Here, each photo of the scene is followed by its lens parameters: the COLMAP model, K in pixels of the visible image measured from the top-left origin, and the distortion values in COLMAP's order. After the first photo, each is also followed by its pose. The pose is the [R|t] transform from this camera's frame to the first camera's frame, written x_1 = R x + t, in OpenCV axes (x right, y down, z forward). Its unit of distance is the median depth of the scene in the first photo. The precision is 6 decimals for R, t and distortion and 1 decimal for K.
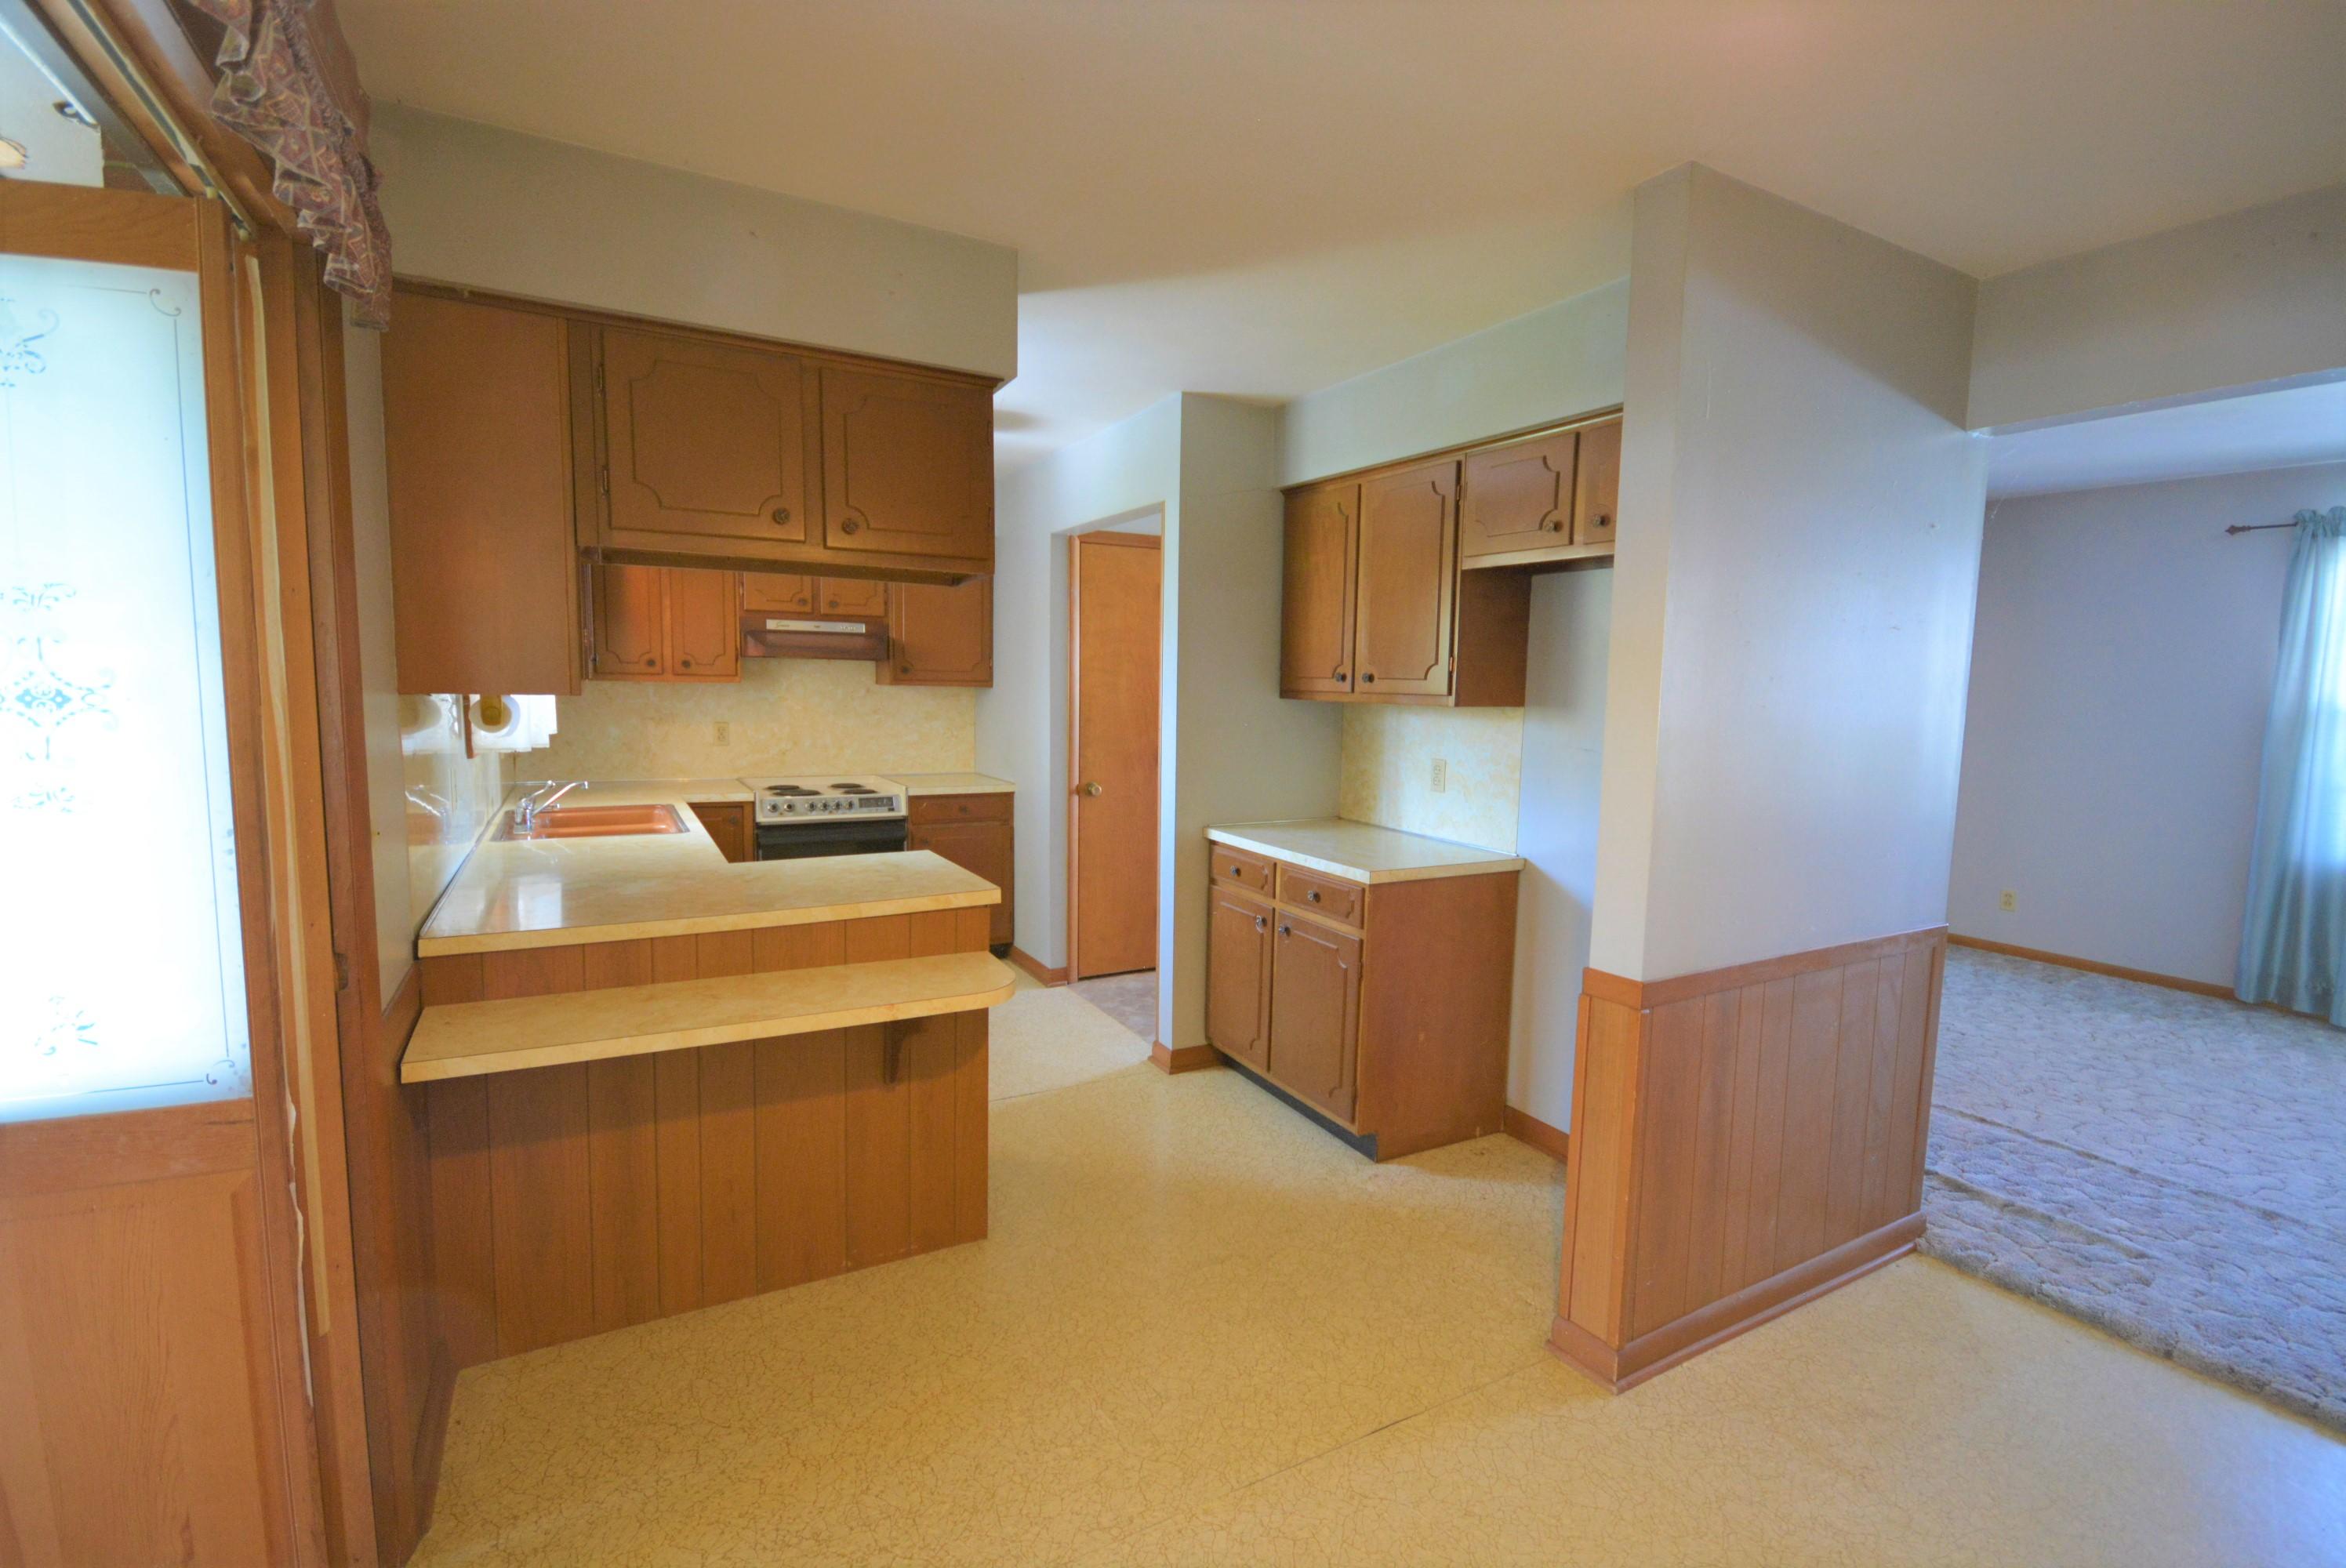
lens RADIAL K [[1047.3, 0, 1177.6], [0, 1047.3, 782.9], [0, 0, 1]] dist [-0.005693, -0.001056]
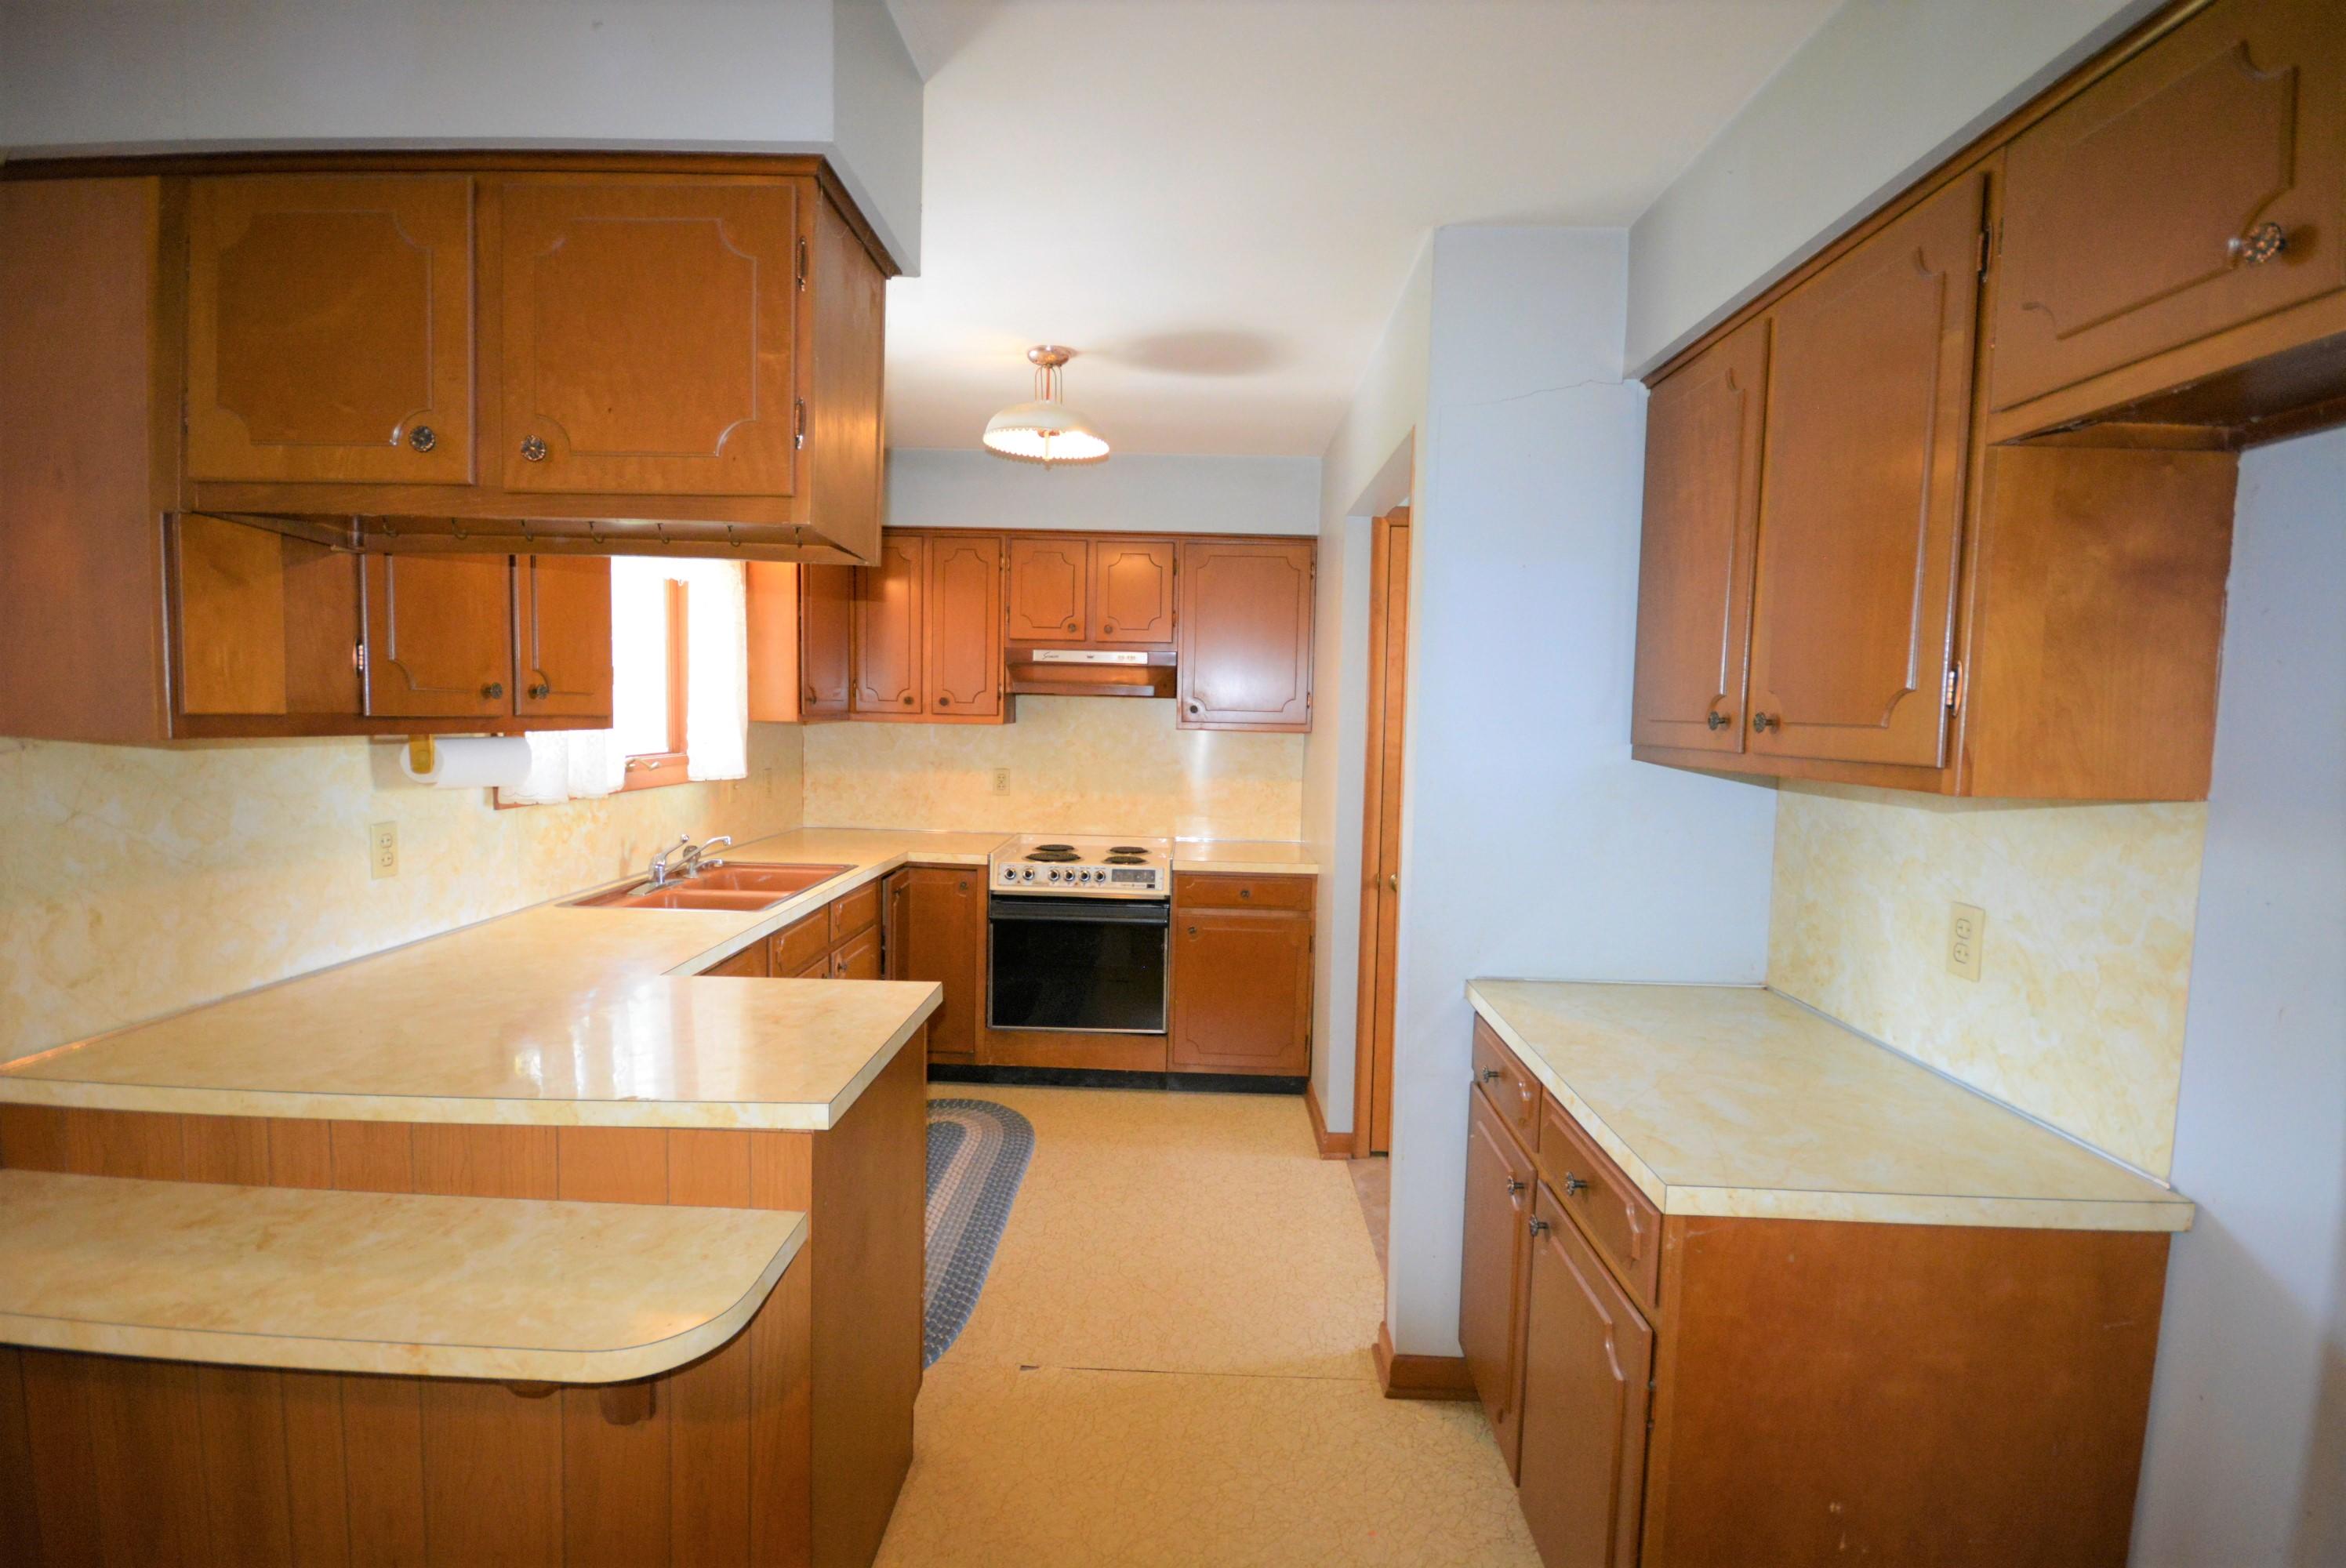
lens RADIAL K [[1047.3, 0, 1168.6], [0, 1047.3, 790.7], [0, 0, 1]] dist [-0.005693, -0.001056]
pose [[0.860217, 0.039569, -0.508391, 0.141106], [-0.056595, 0.998234, -0.018068, -0.034495], [0.506778, 0.044315, 0.860937, 0.344602]]
